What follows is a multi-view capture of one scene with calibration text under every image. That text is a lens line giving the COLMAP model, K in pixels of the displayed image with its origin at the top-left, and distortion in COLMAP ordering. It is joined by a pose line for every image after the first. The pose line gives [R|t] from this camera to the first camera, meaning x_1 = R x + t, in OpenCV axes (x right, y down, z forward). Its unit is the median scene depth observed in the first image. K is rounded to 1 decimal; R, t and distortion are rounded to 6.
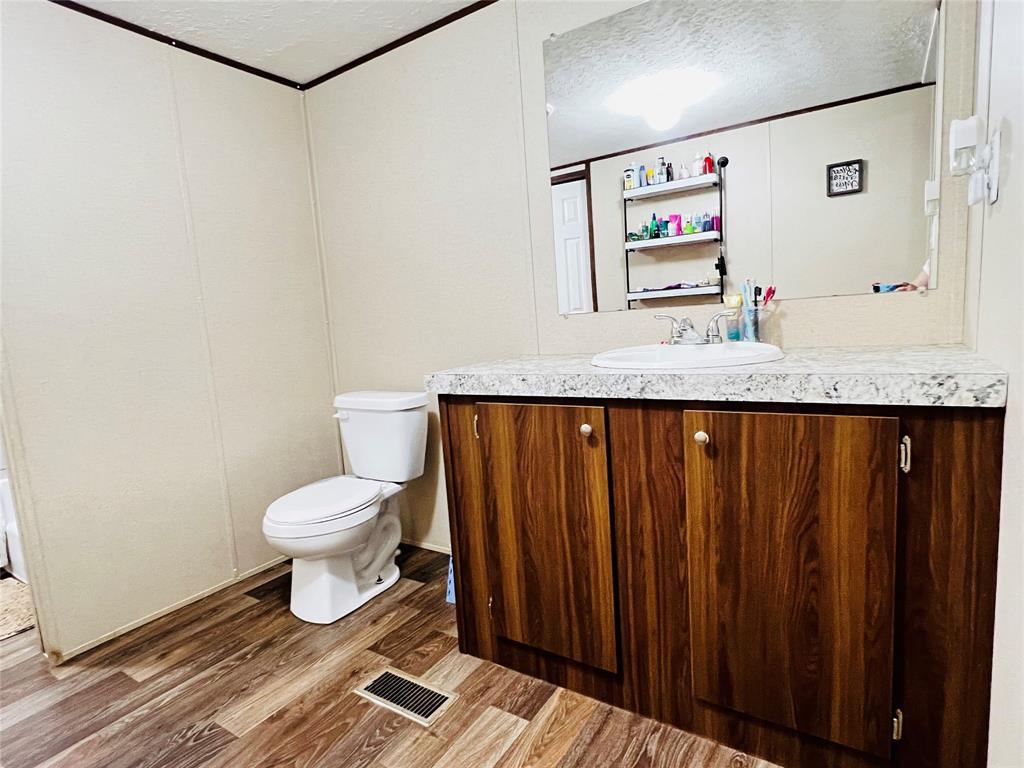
lens RADIAL K [[544.2, 0, 506.9], [0, 544.2, 387.6], [0, 0, 1]] dist [-0.000451, 0.001539]
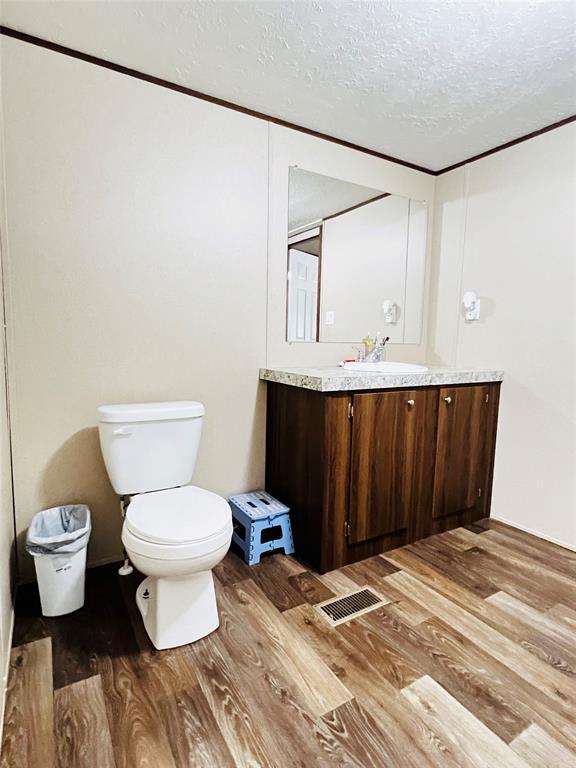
lens RADIAL K [[408.2, 0, 285.6], [0, 408.2, 383.2], [0, 0, 1]] dist [-0.000451, 0.001539]
pose [[0.429990, -0.015691, 0.902698, -1.225586], [0.065159, 0.997781, -0.013694, -0.002632], [-0.900479, 0.064708, 0.430058, 0.679338]]
